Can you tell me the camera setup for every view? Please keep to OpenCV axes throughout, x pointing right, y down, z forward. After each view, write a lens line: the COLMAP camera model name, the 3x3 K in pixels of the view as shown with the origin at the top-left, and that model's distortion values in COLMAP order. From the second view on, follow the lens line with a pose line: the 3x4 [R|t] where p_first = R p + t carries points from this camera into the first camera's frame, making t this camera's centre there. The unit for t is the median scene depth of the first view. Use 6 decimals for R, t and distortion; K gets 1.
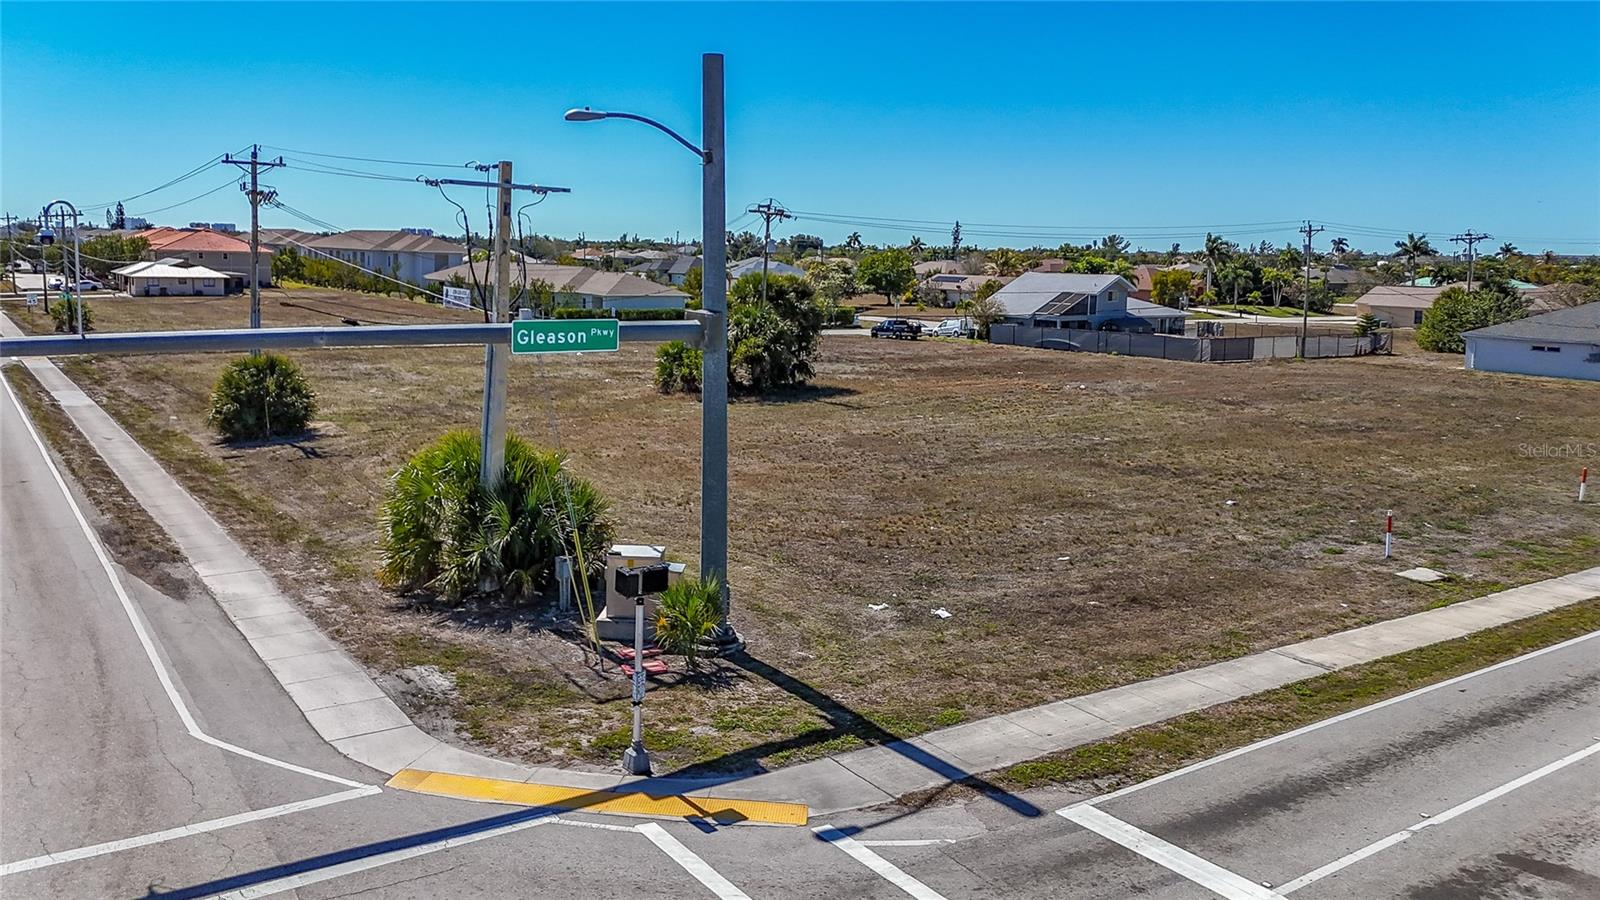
lens RADIAL K [[1175.2, 0, 802.3], [0, 1175.2, 447.6], [0, 0, 1]] dist [0.076022, -0.077073]
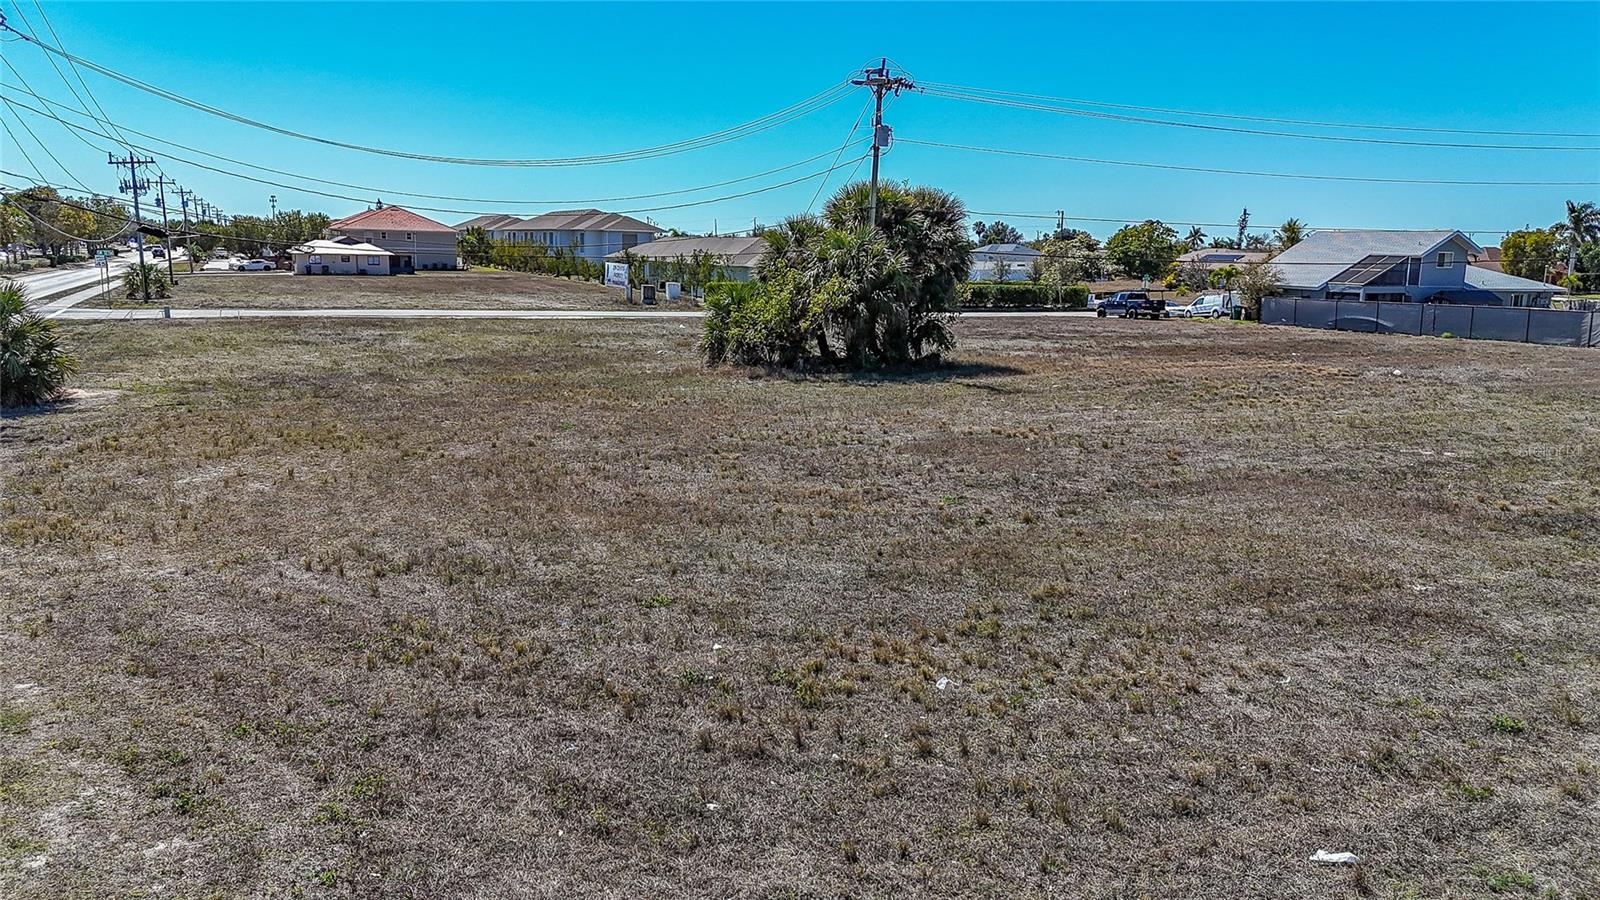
lens RADIAL K [[1219.8, 0, 795.4], [0, 1219.8, 535.1], [0, 0, 1]] dist [0.028434, -0.001590]
pose [[0.977069, 0.043036, -0.208527, 0.048025], [-0.029544, 0.997289, 0.067388, 0.000160], [0.210861, -0.059682, 0.975692, 0.215496]]
